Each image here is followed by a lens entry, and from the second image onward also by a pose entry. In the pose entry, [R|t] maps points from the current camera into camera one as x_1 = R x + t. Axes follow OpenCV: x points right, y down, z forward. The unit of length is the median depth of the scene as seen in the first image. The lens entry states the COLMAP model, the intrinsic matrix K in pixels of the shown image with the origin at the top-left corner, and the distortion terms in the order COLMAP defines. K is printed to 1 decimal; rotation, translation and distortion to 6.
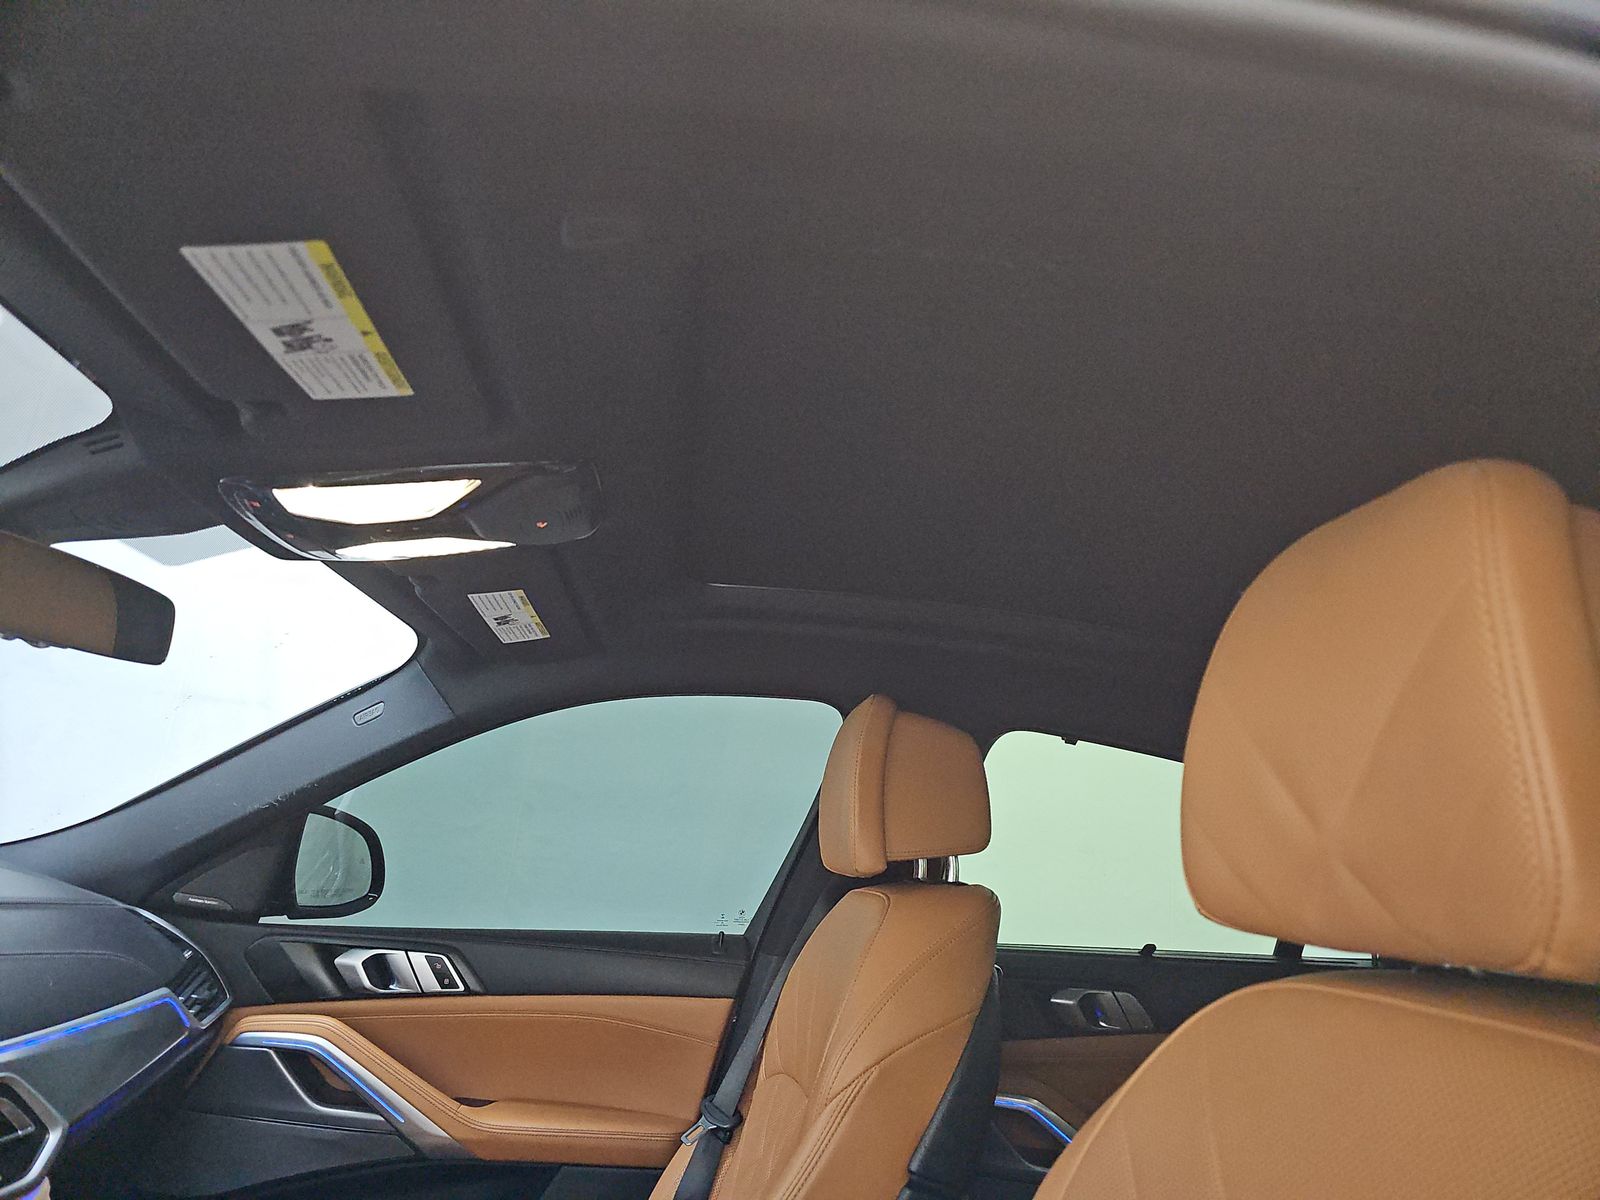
lens RADIAL K [[1051.3, 0, 804.6], [0, 1051.3, 591.9], [0, 0, 1]] dist [0.034643, -0.027360]
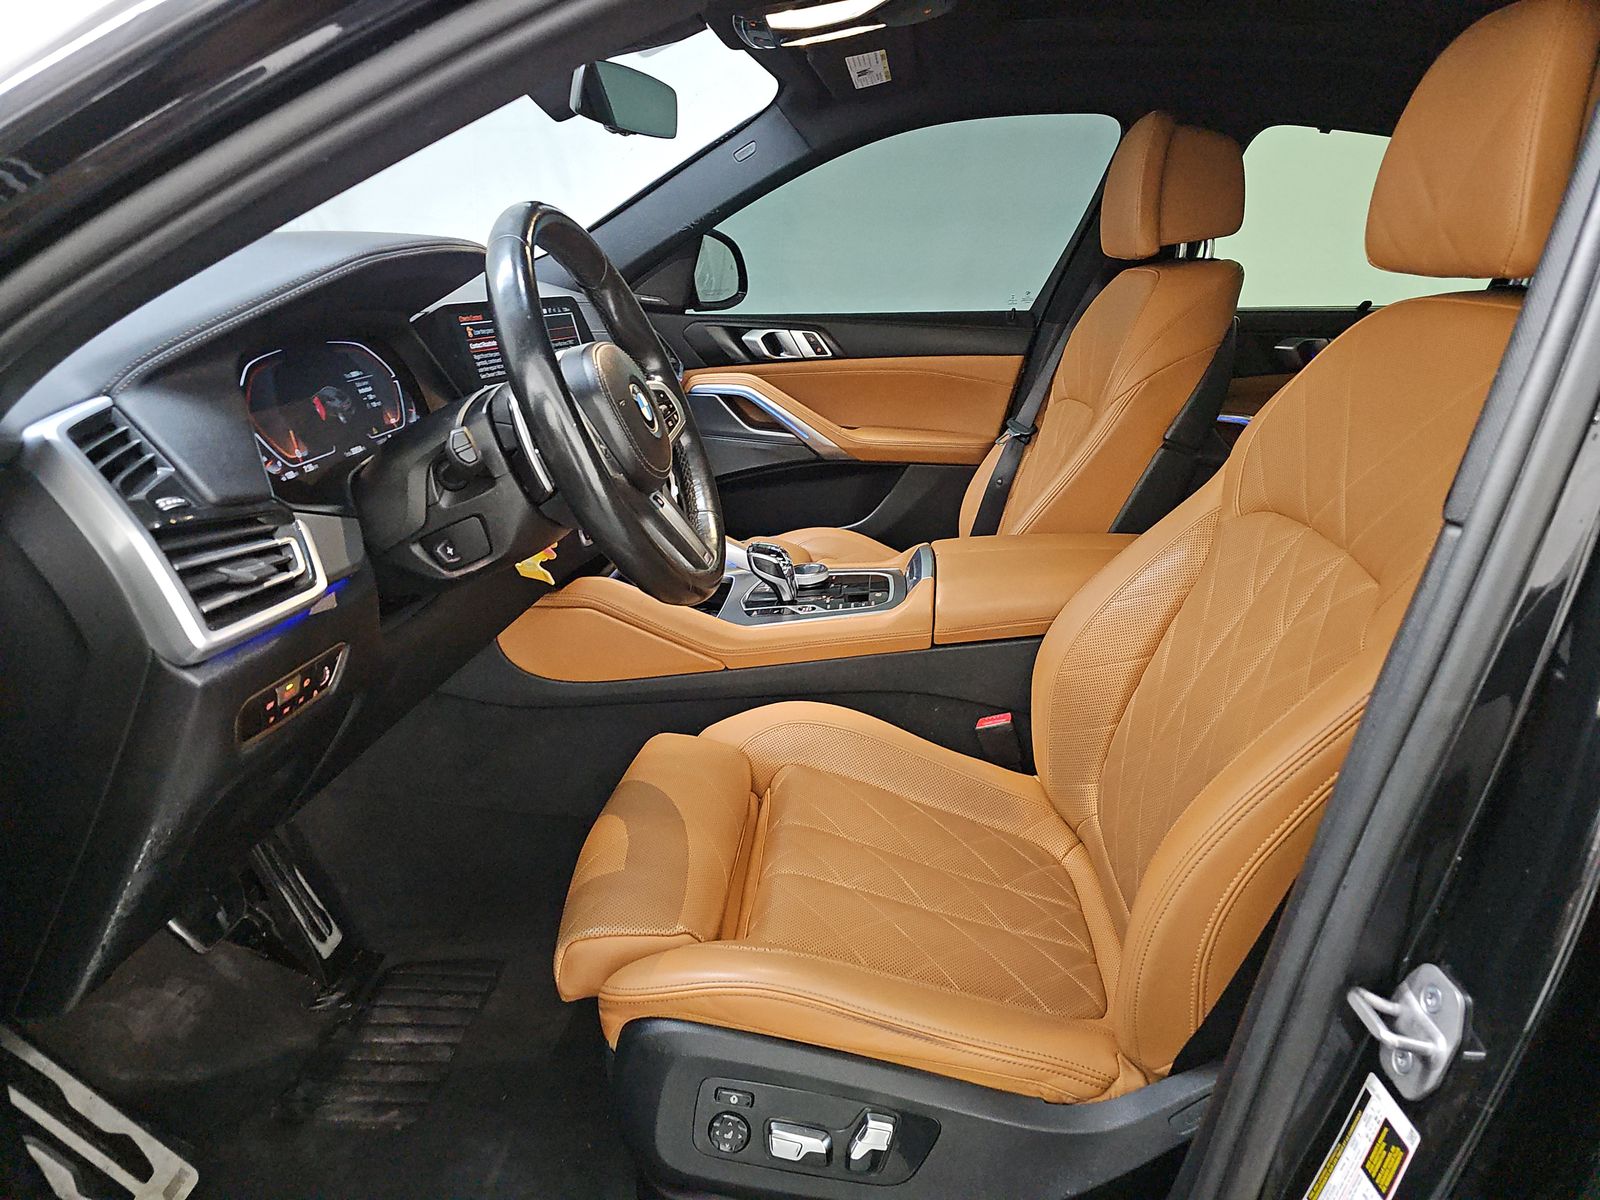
lens RADIAL K [[1051.3, 0, 798.7], [0, 1051.3, 597.5], [0, 0, 1]] dist [0.034643, -0.027360]
pose [[0.978834, 0.013401, -0.204217, -0.074678], [0.097160, 0.847806, 0.521330, -0.094783], [0.180123, -0.530137, 0.828559, -0.370403]]
